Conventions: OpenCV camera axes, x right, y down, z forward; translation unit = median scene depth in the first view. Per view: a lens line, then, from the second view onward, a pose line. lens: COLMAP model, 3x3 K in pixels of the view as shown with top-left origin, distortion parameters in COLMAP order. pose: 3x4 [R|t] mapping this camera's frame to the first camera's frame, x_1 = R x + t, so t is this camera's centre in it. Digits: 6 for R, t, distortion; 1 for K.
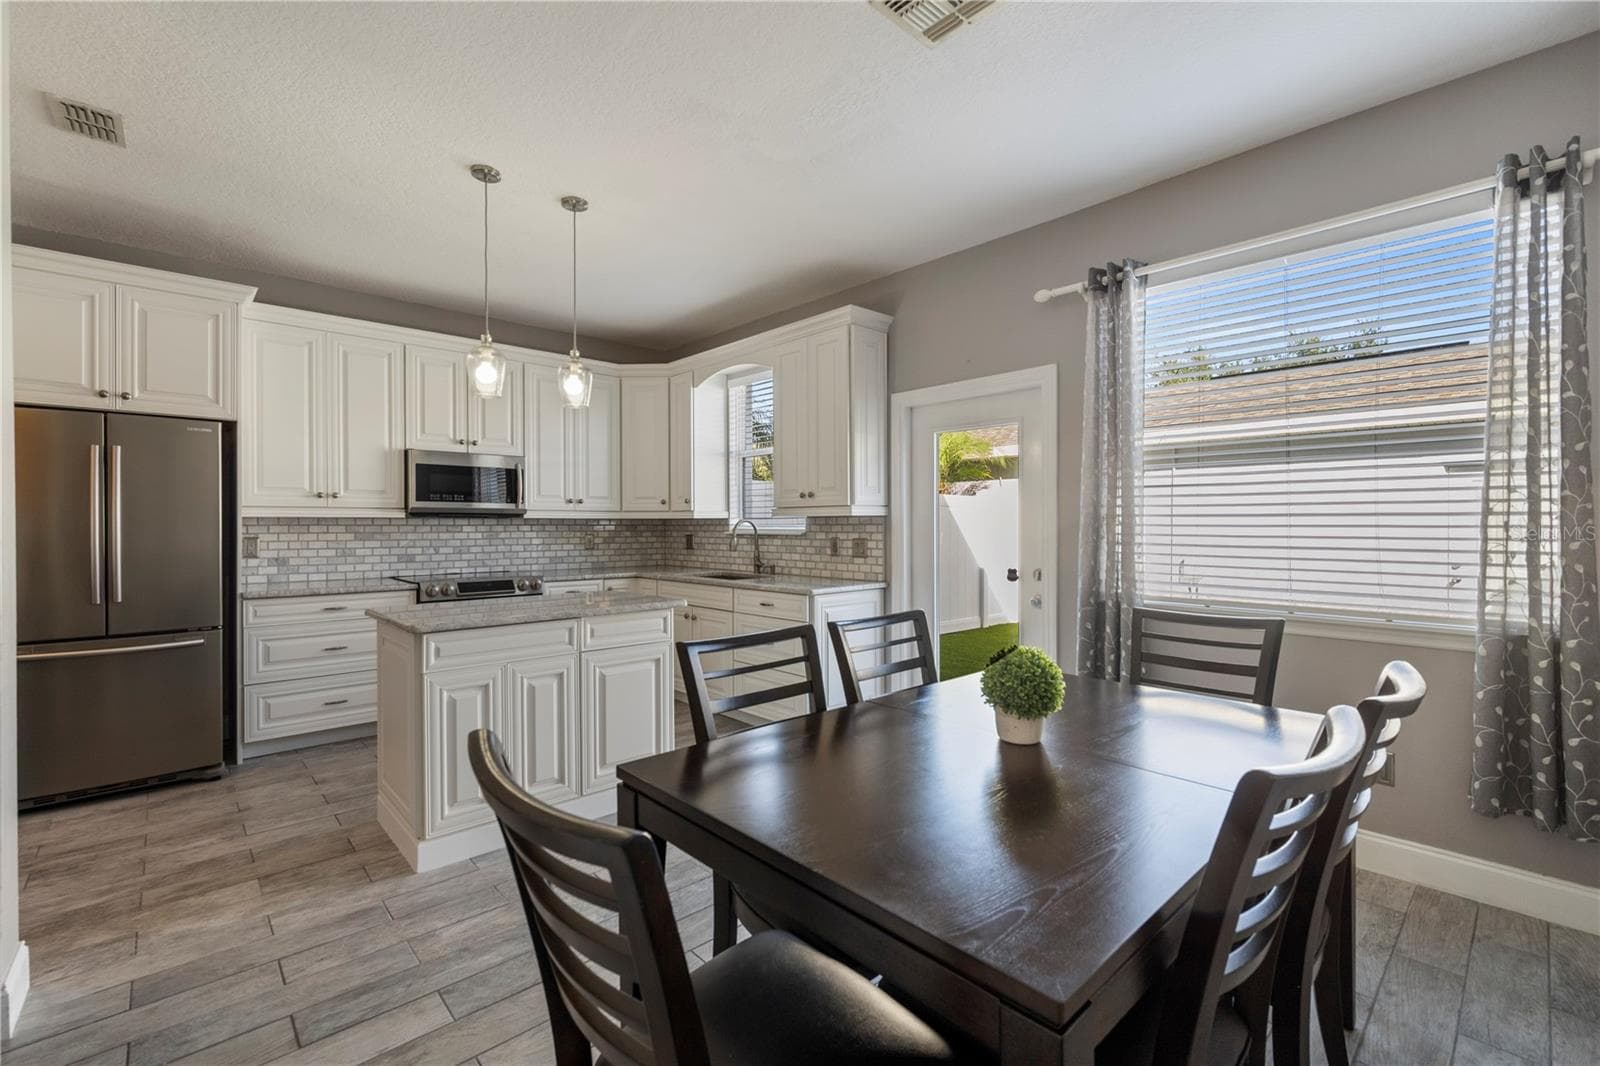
lens RADIAL K [[695.2, 0, 807.0], [0, 695.2, 525.6], [0, 0, 1]] dist [0.003441, 0.000401]
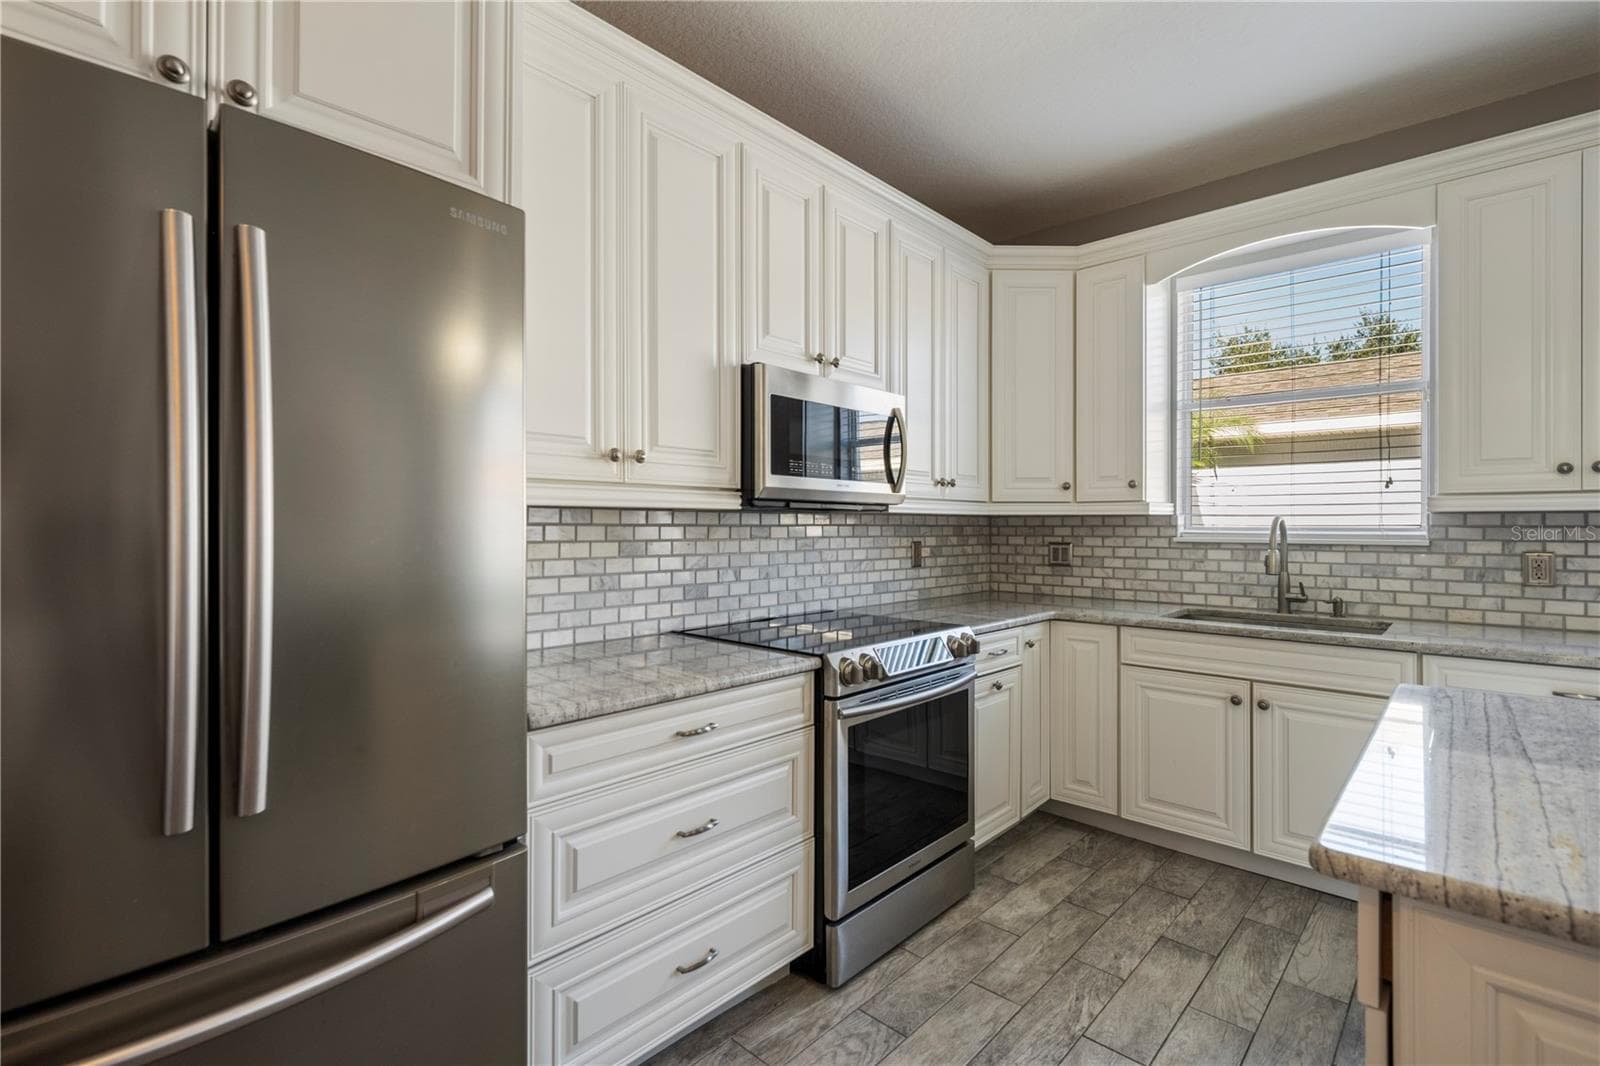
lens RADIAL K [[731.7, 0, 813.3], [0, 731.7, 524.3], [0, 0, 1]] dist [0.001489, 0.000001]
pose [[0.996472, 0.003633, 0.083843, -0.518459], [-0.003517, 0.999993, -0.001532, -0.000683], [-0.083848, 0.001232, 0.996478, 0.457125]]
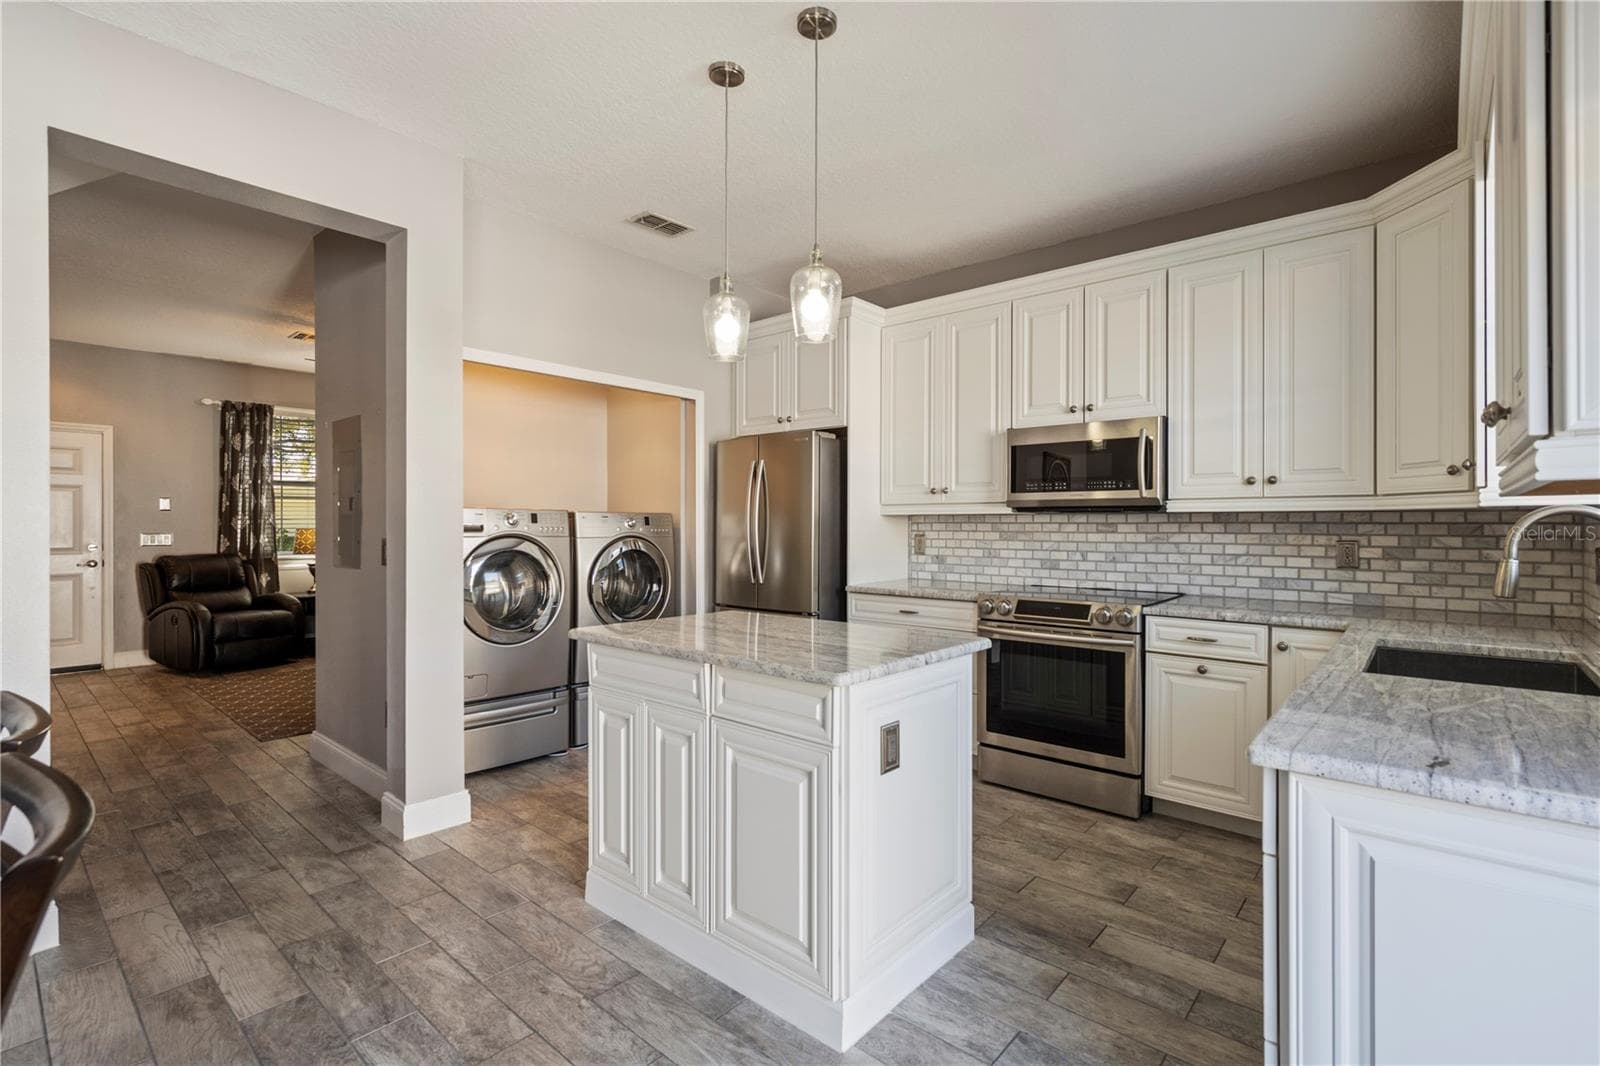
lens RADIAL K [[731.7, 0, 813.3], [0, 731.7, 524.3], [0, 0, 1]] dist [0.001489, 0.000001]
pose [[0.117209, 0.002289, -0.993105, 0.225125], [-0.001592, 0.999996, 0.002117, -0.000343], [0.993106, 0.001333, 0.117212, 0.608510]]
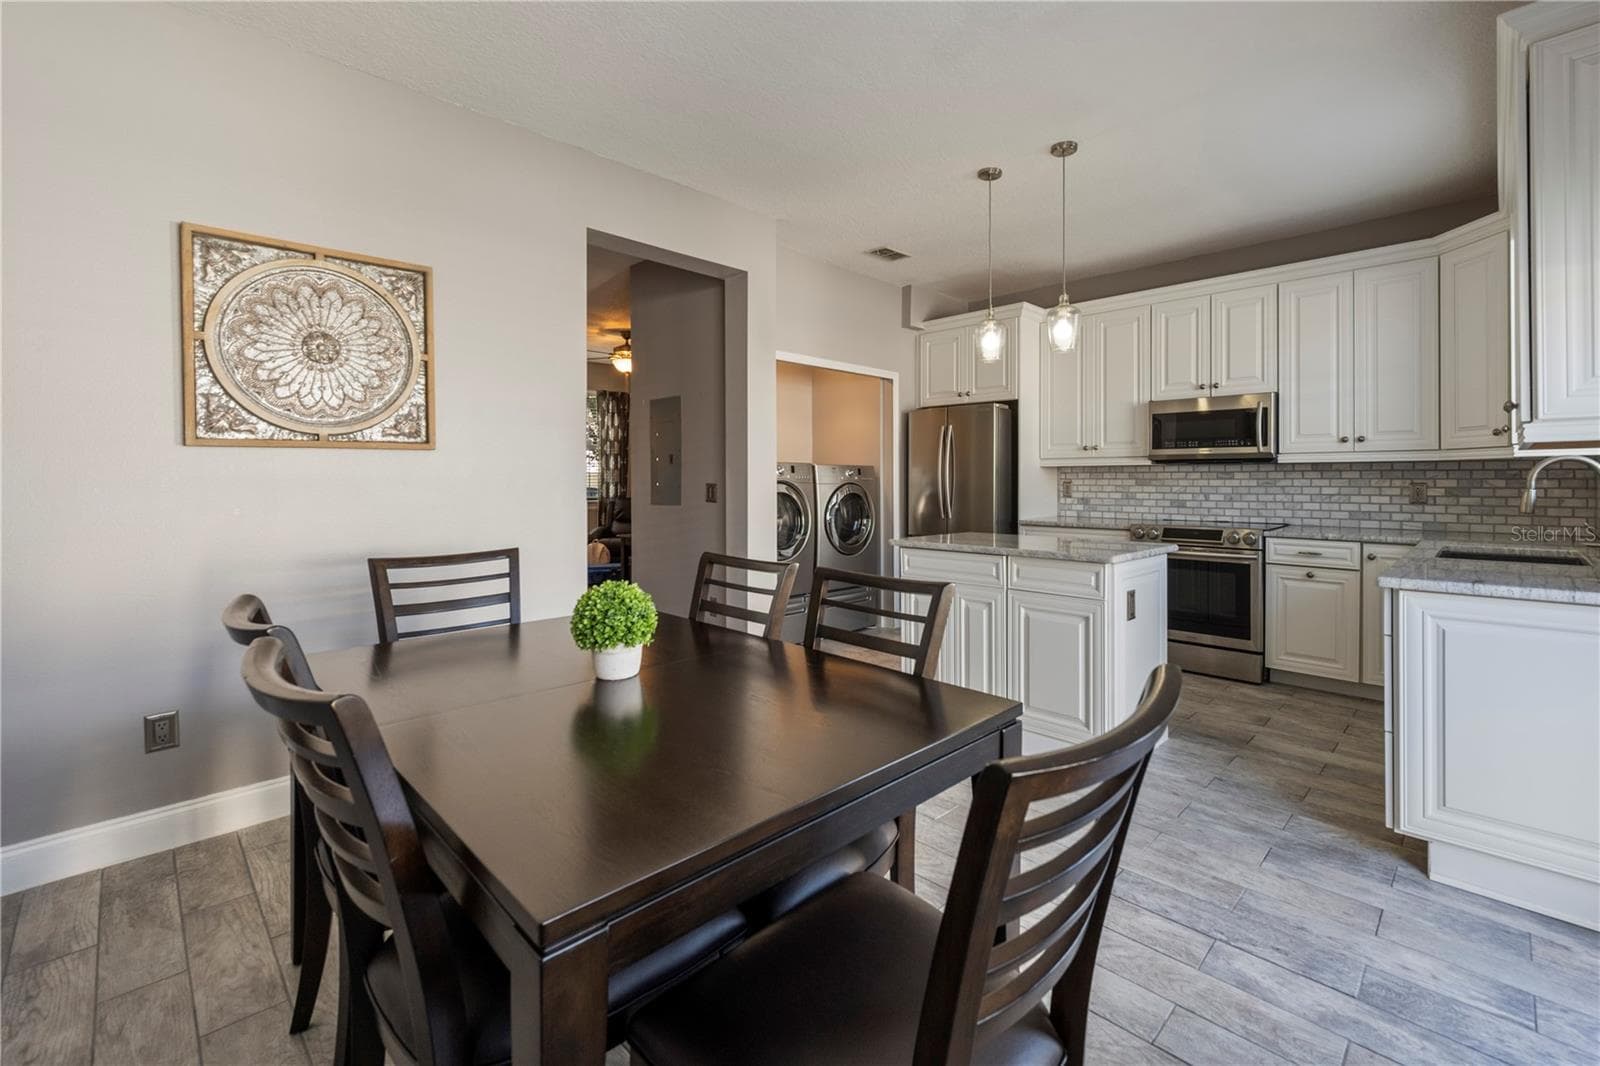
lens RADIAL K [[691.8, 0, 834.0], [0, 691.8, 479.2], [0, 0, 1]] dist [0.000109, -0.000086]
pose [[0.057892, 0.001272, -0.998322, 0.426598], [0.000615, 0.999999, 0.001310, 0.008263], [0.998323, -0.000690, 0.057891, 0.405058]]
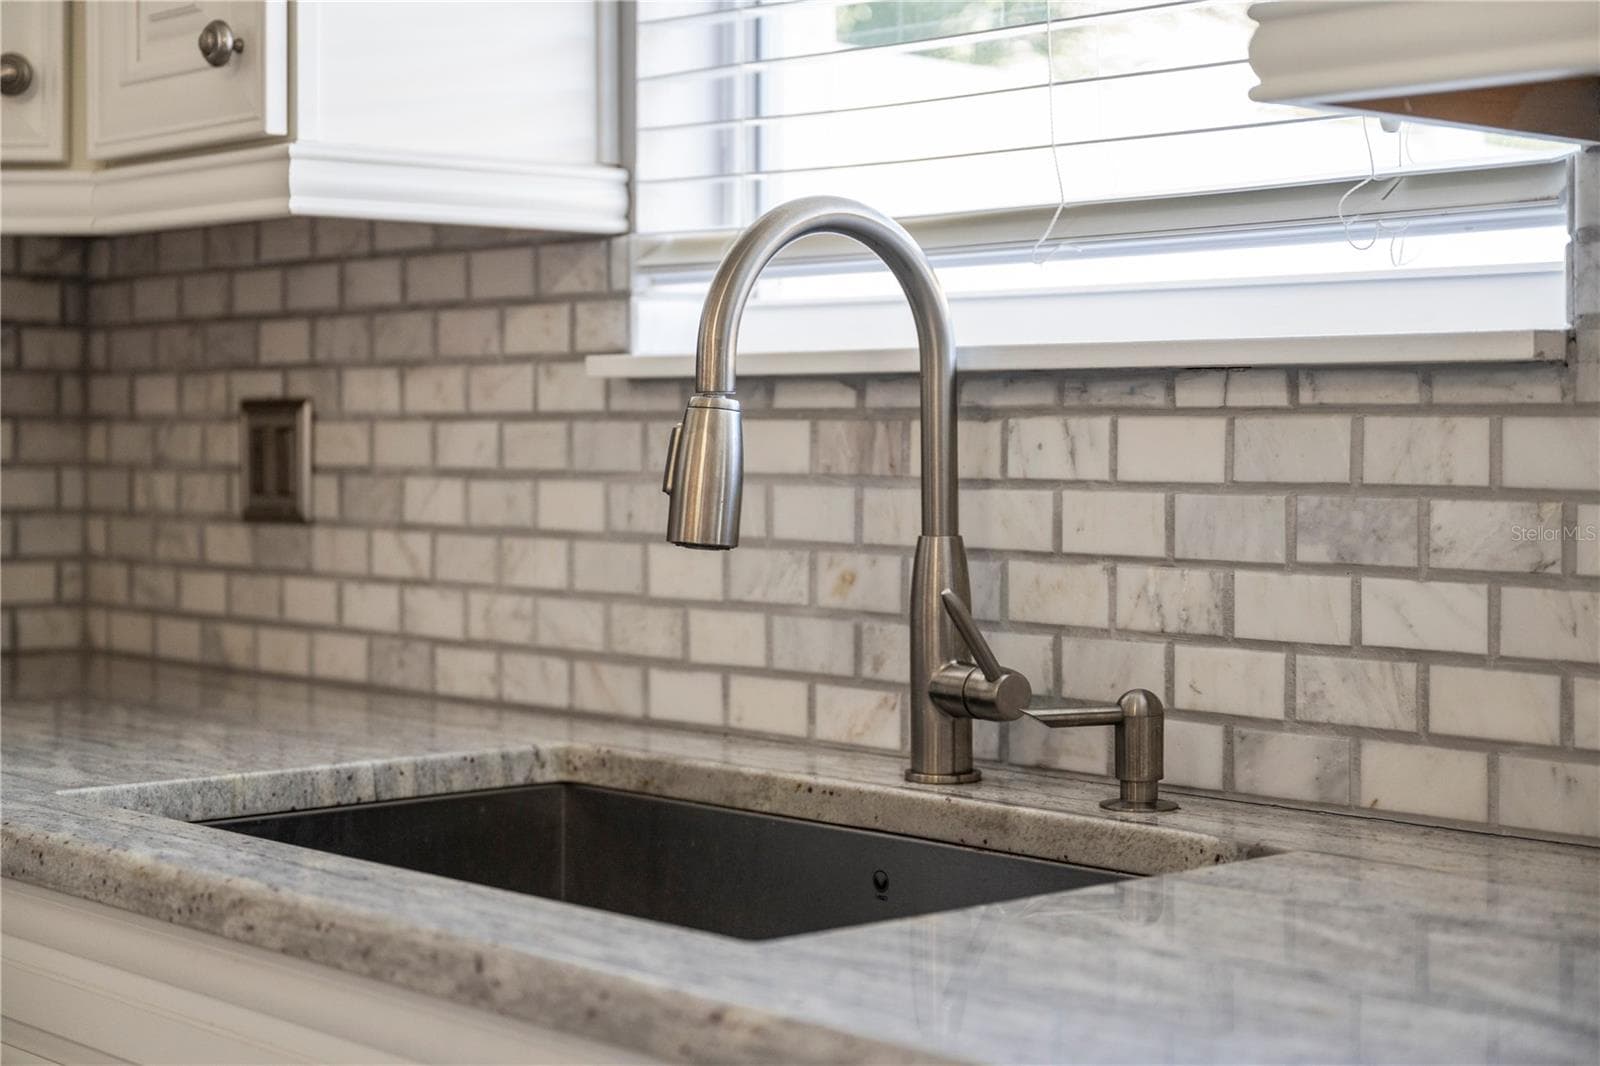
lens RADIAL K [[2682.0, 0, 800.0], [0, 2682.0, 533.0], [0, 0, 1]] dist [0.002037, -0.006080]
pose [[0.999928, 0.005270, -0.010786, -0.090307], [-0.004867, 0.999303, 0.037009, 0.022165], [0.010973, -0.036954, 0.999257, 0.655134]]
